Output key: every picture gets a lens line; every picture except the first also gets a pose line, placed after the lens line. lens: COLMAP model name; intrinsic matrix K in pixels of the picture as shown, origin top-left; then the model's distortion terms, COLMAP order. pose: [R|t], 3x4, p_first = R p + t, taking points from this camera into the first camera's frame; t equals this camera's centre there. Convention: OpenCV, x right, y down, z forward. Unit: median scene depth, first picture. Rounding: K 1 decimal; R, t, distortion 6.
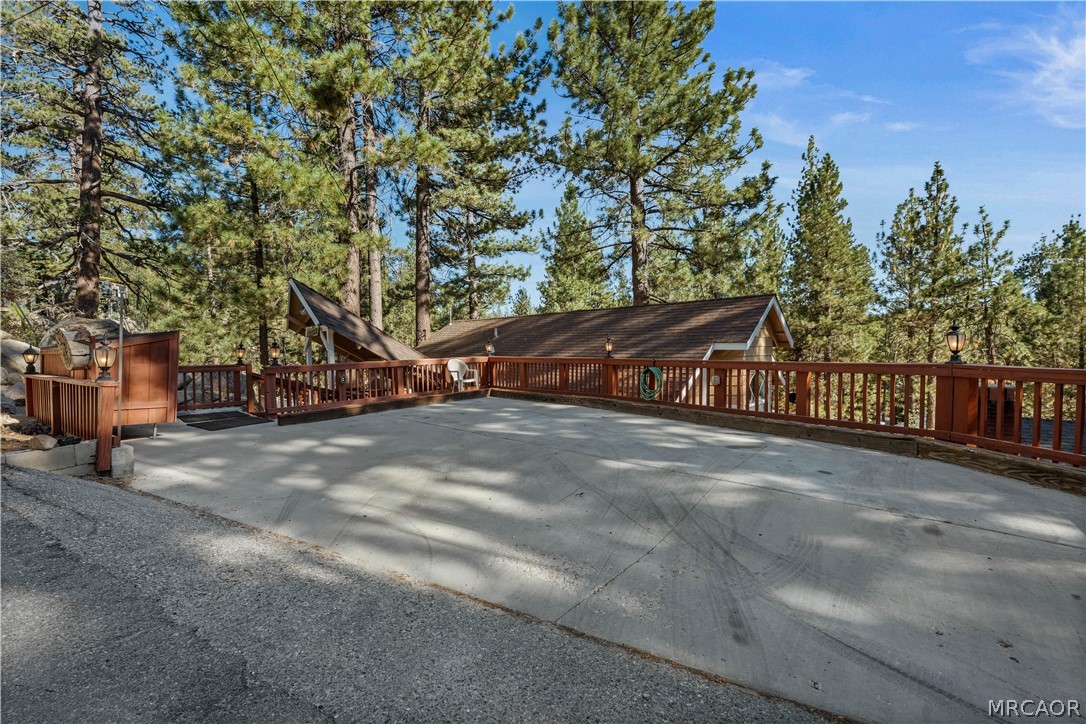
lens RADIAL K [[440.1, 0, 540.9], [0, 440.1, 363.6], [0, 0, 1]] dist [-0.000984, 0.000258]
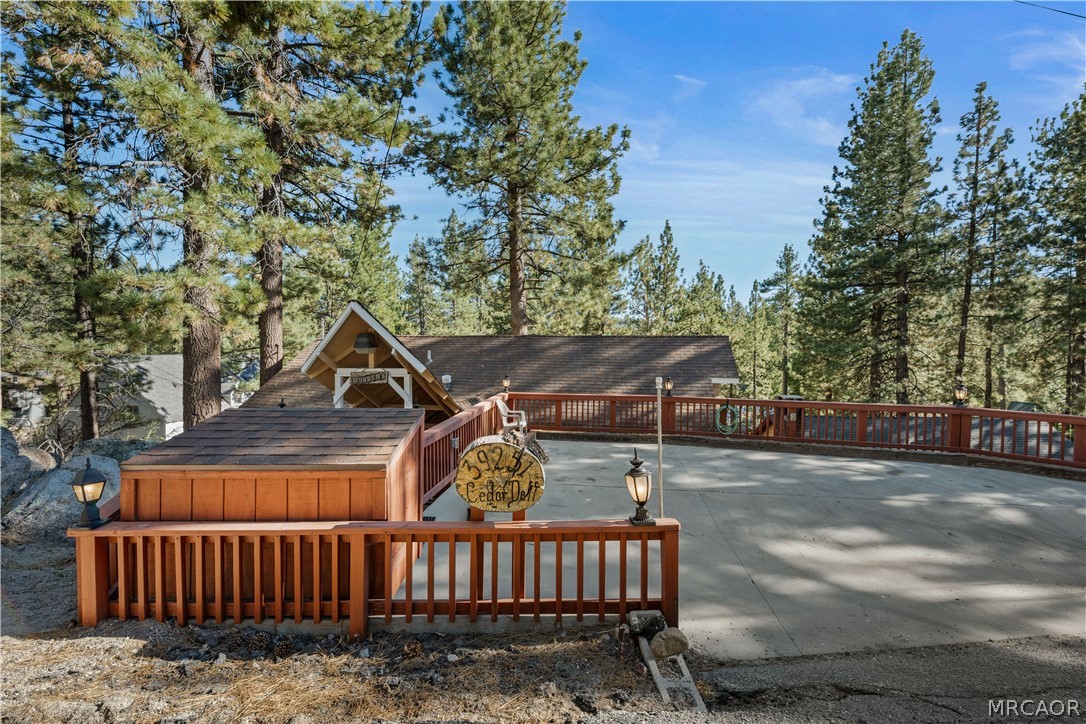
lens RADIAL K [[456.0, 0, 541.9], [0, 456.0, 360.0], [0, 0, 1]] dist [0.001418, 0.000126]
pose [[0.820701, -0.004307, 0.571341, -1.493135], [0.007212, 0.999970, -0.002823, -0.200498], [-0.571312, 0.006437, 0.820708, 0.512293]]
